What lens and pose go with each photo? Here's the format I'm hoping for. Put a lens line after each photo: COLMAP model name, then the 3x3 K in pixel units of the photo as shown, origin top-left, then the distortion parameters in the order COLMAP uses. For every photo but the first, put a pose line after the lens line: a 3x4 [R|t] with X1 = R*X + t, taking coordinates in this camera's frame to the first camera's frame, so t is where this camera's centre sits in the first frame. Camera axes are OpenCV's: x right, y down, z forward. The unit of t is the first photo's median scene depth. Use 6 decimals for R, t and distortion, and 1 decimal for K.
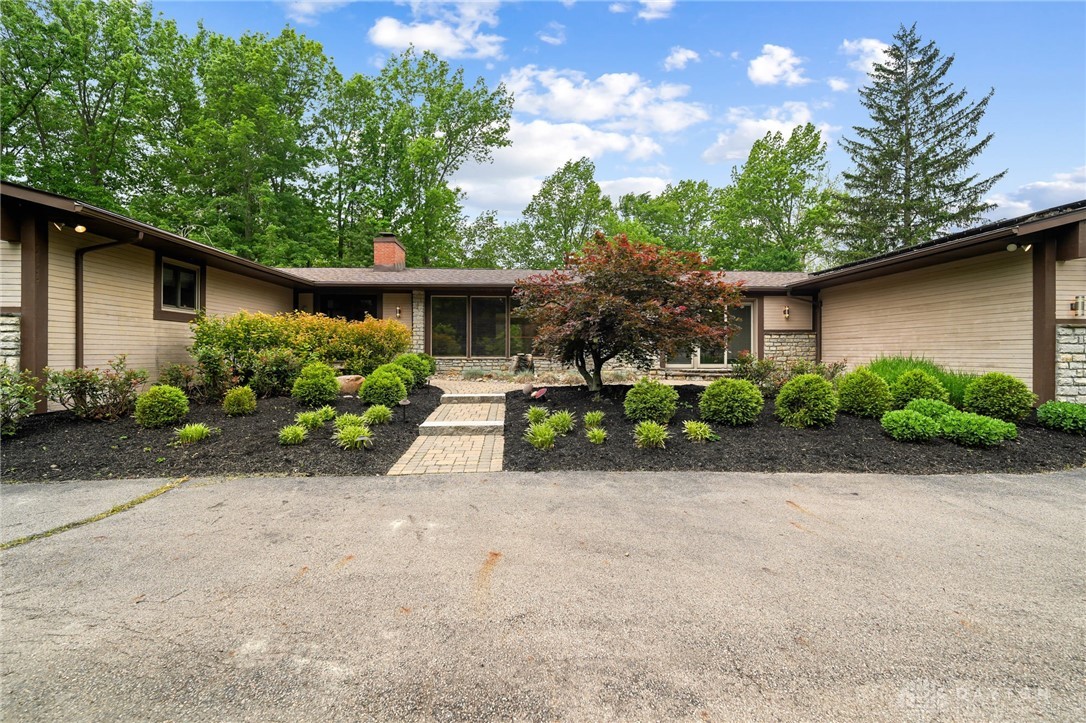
lens RADIAL K [[517.2, 0, 544.1], [0, 517.2, 347.4], [0, 0, 1]] dist [0.002694, 0.000593]
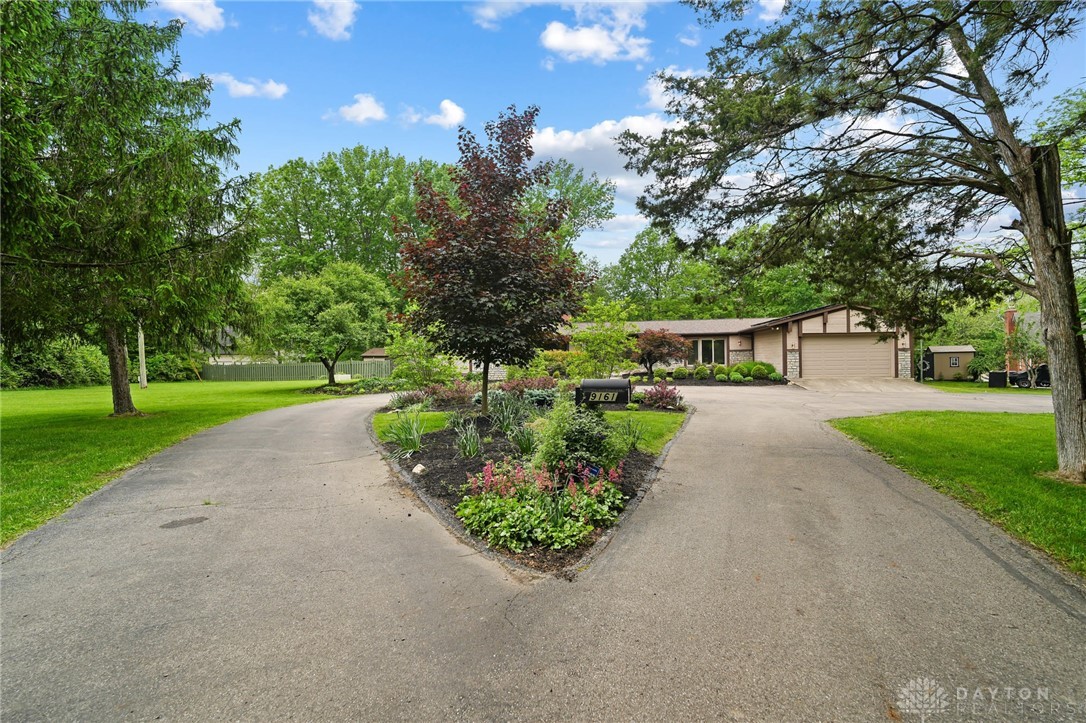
lens RADIAL K [[517.2, 0, 544.1], [0, 517.2, 347.4], [0, 0, 1]] dist [0.002694, 0.000593]
pose [[0.980227, -0.021150, -0.196745, 0.018583], [0.018779, 0.999727, -0.013912, -0.009193], [0.196986, 0.009943, 0.980356, -0.480873]]
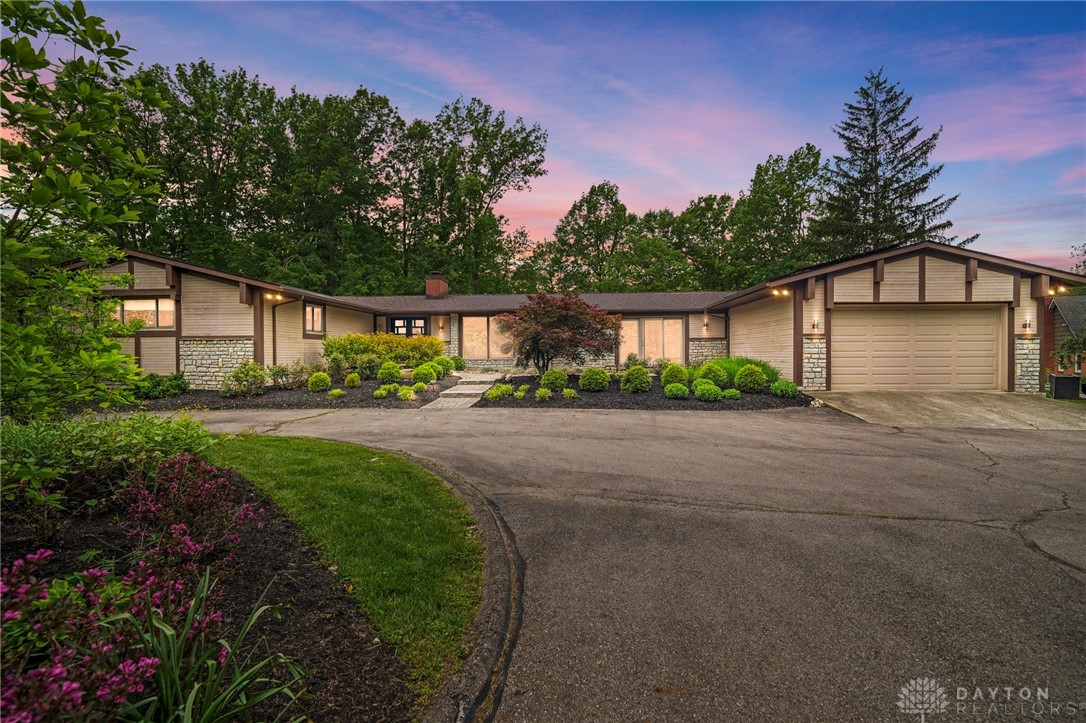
lens RADIAL K [[508.2, 0, 543.0], [0, 508.2, 361.5], [0, 0, 1]] dist [-0.001845, -0.000389]
pose [[0.993247, -0.005246, -0.115903, 0.060591], [0.008093, 0.999677, 0.024103, -0.001930], [0.115739, -0.024879, 0.992968, -0.141705]]
